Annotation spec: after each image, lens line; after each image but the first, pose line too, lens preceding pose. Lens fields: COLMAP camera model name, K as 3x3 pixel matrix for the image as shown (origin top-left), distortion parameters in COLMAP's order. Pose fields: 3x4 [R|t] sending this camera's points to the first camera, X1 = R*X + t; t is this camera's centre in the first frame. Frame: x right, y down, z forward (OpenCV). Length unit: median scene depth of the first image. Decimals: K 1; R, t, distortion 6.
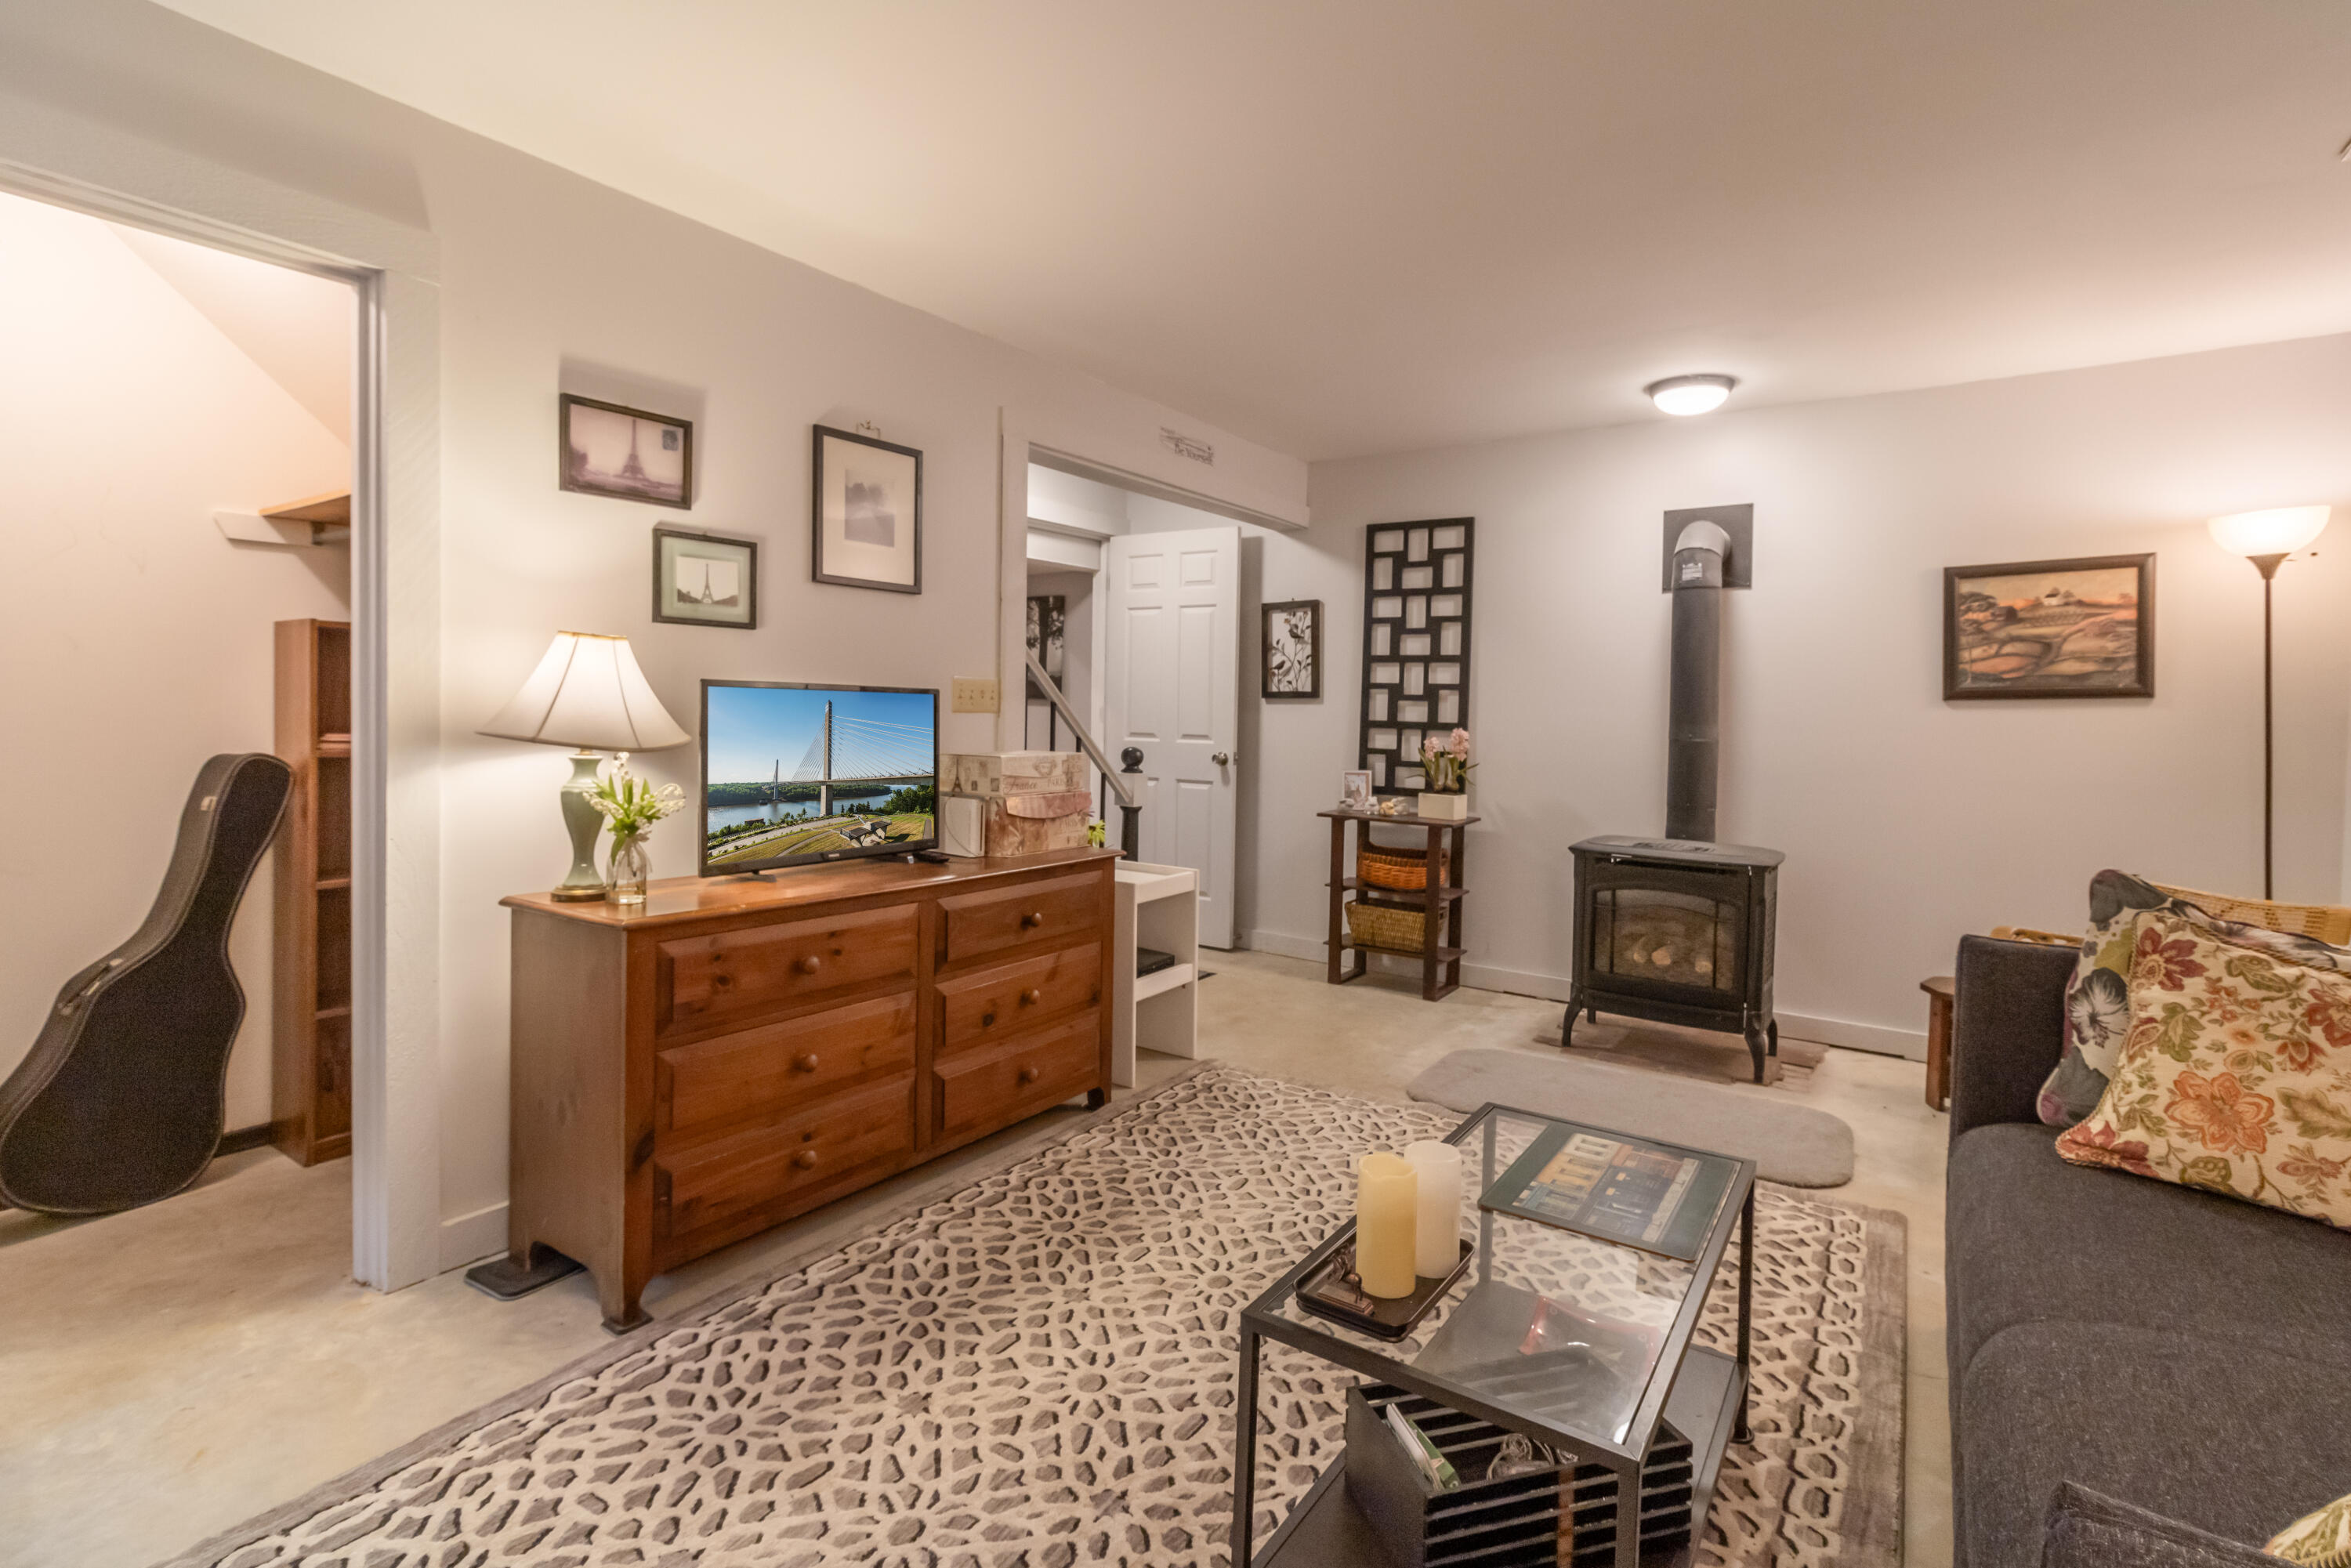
lens RADIAL K [[1091.1, 0, 1172.4], [0, 1091.1, 725.2], [0, 0, 1]] dist [-0.000353, -0.000458]
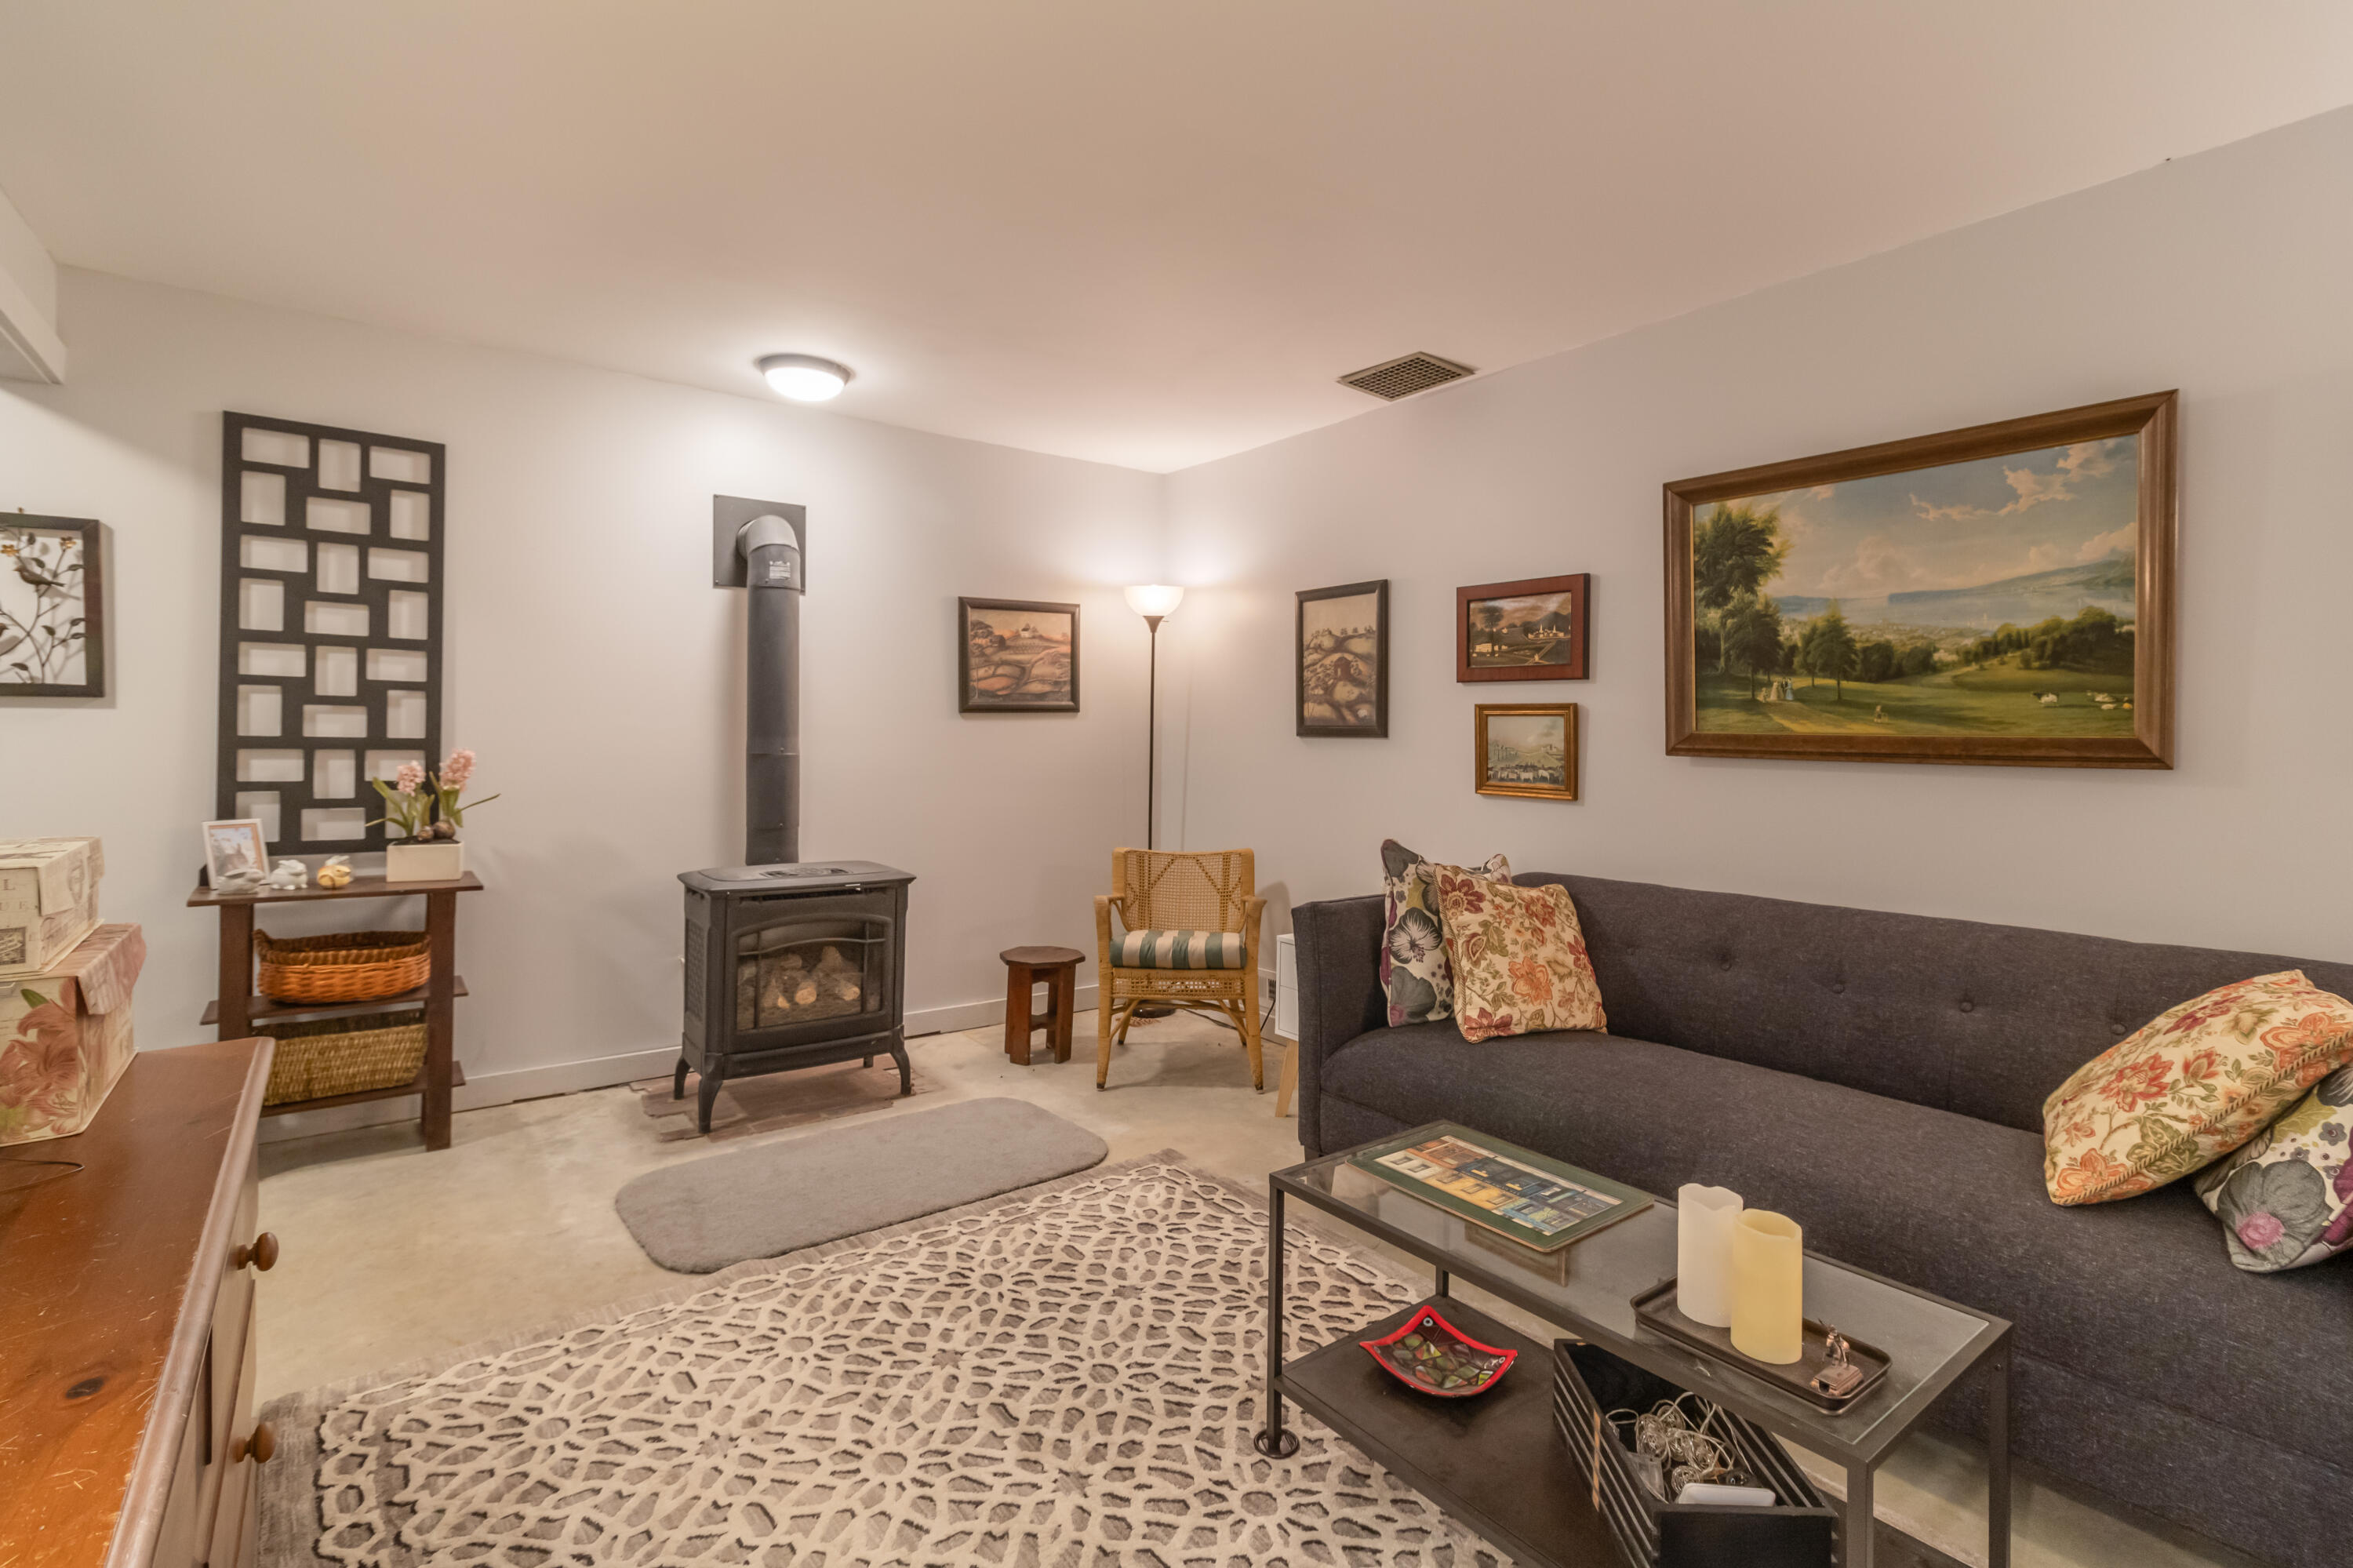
lens RADIAL K [[1092.1, 0, 1166.7], [0, 1092.1, 735.9], [0, 0, 1]] dist [-0.000353, -0.000458]
pose [[0.317039, -0.016231, 0.948274, -0.316731], [0.005392, 0.999868, 0.015311, -0.015067], [-0.948397, 0.000259, 0.317085, 0.433710]]
